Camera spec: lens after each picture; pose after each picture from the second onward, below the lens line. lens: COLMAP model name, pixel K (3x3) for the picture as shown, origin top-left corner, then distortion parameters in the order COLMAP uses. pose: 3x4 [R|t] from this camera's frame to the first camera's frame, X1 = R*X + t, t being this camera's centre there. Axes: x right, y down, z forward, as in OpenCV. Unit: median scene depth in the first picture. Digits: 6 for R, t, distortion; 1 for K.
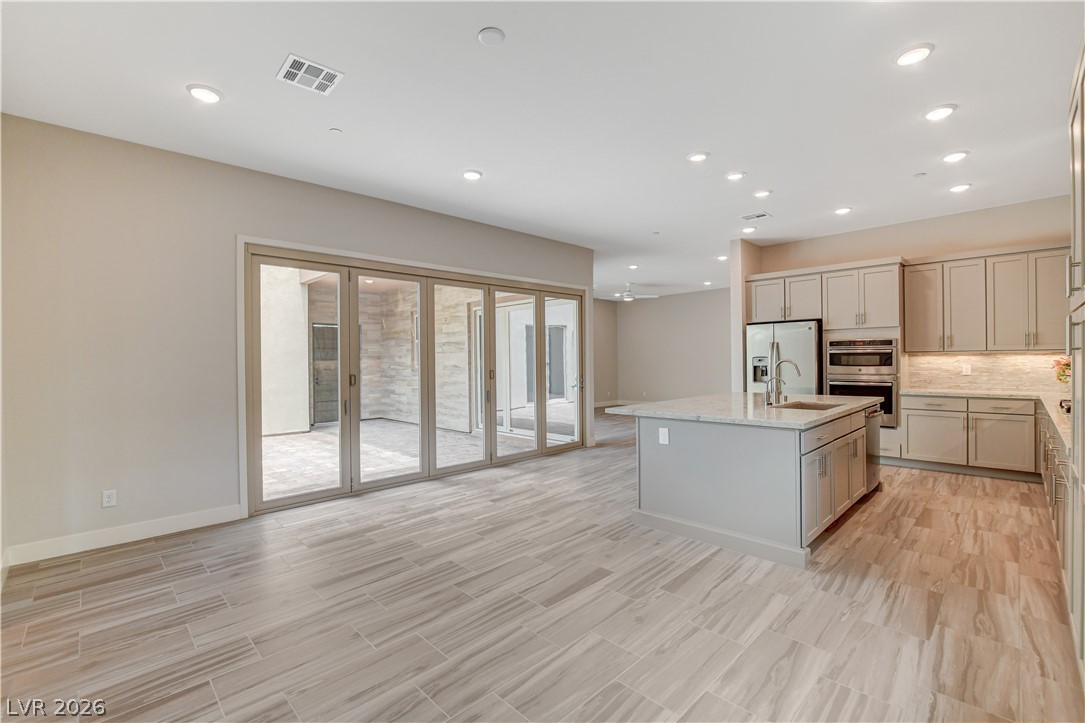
lens RADIAL K [[481.7, 0, 545.4], [0, 481.7, 356.6], [0, 0, 1]] dist [-0.019968, 0.000009]
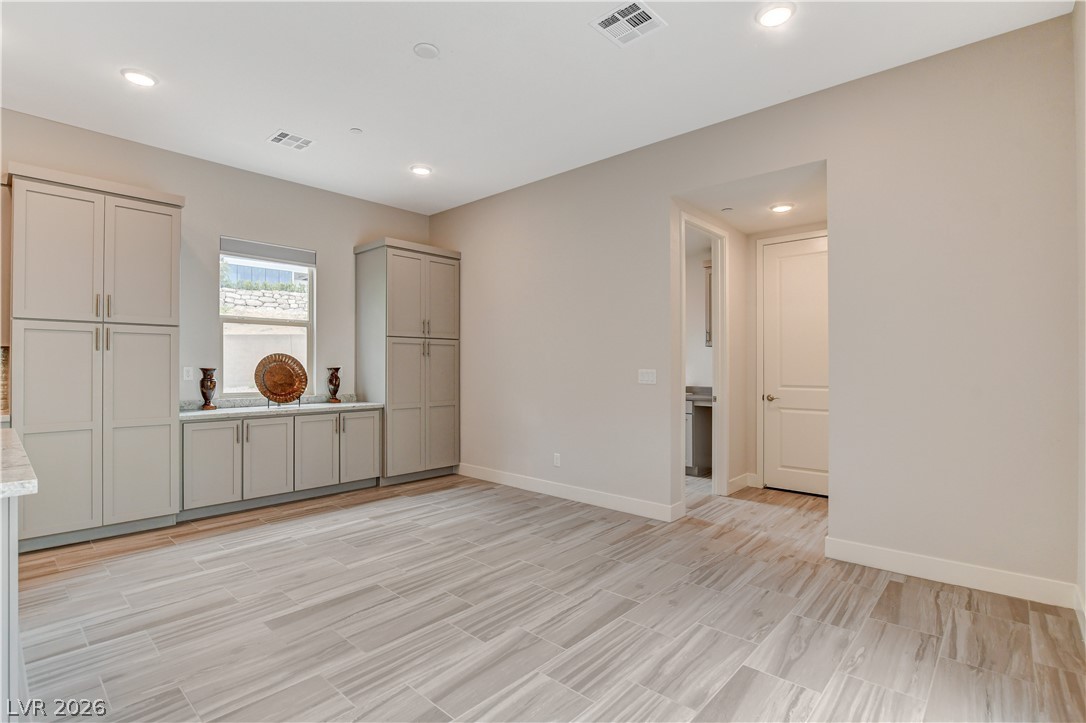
lens RADIAL K [[524.3, 0, 547.7], [0, 524.3, 361.5], [0, 0, 1]] dist [-0.016990, 0.000471]
pose [[-0.997860, 0.009994, -0.064621, -0.163528], [0.010922, 0.999842, -0.014018, 0.032491], [0.064471, -0.014694, -0.997811, 1.182309]]
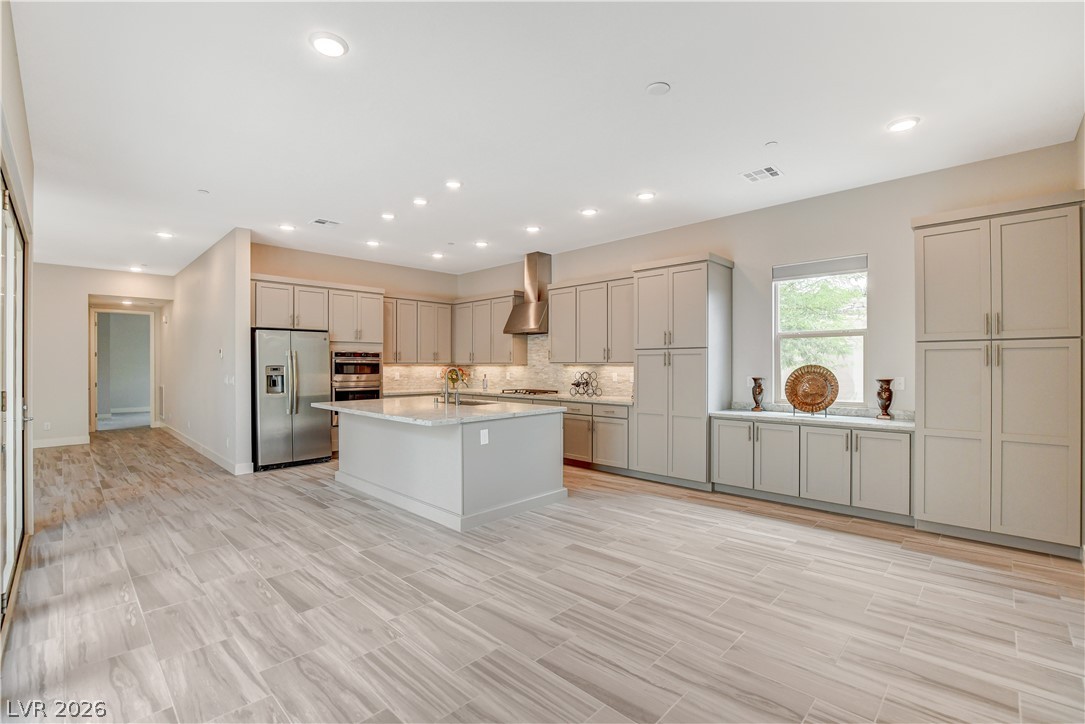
lens RADIAL K [[482.9, 0, 545.3], [0, 482.9, 364.0], [0, 0, 1]] dist [-0.026654, 0.004535]
pose [[-0.025527, 0.012222, 0.999599, -0.678233], [-0.003973, 0.999916, -0.012327, 0.008706], [-0.999666, -0.004287, -0.025476, 0.701234]]
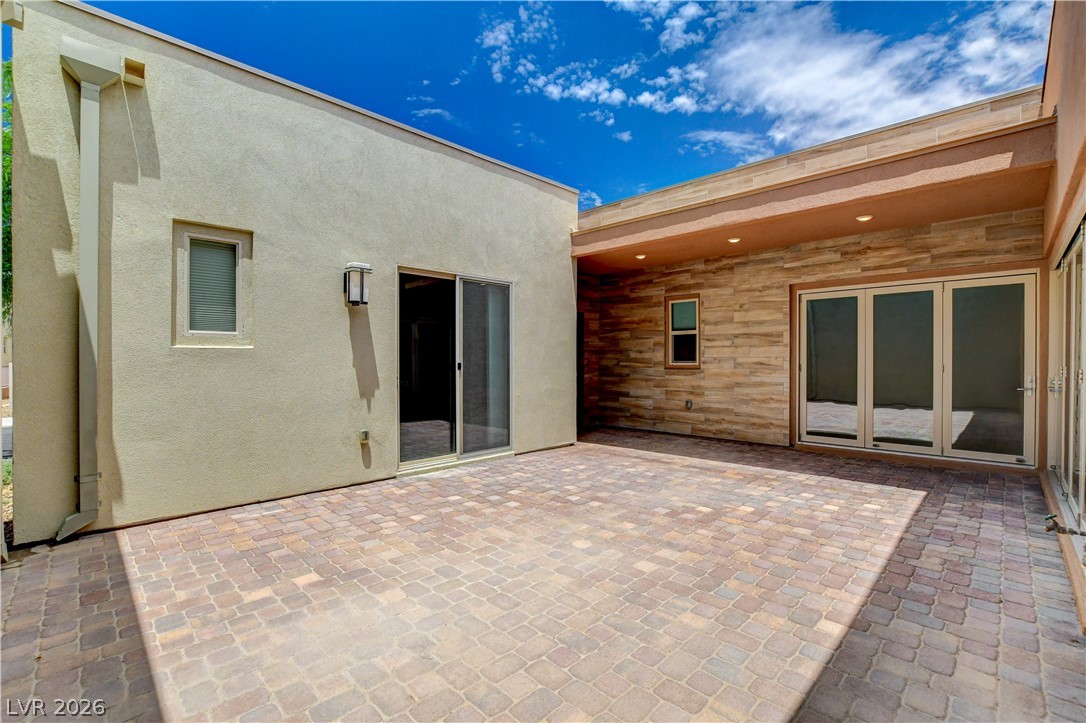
lens RADIAL K [[482.1, 0, 551.7], [0, 482.1, 363.4], [0, 0, 1]] dist [-0.019968, 0.000009]
pose [[0.999348, 0.010225, 0.034639, -1.164194], [-0.010823, 0.999795, 0.017103, 0.019350], [-0.034457, -0.017466, 0.999254, 0.428838]]
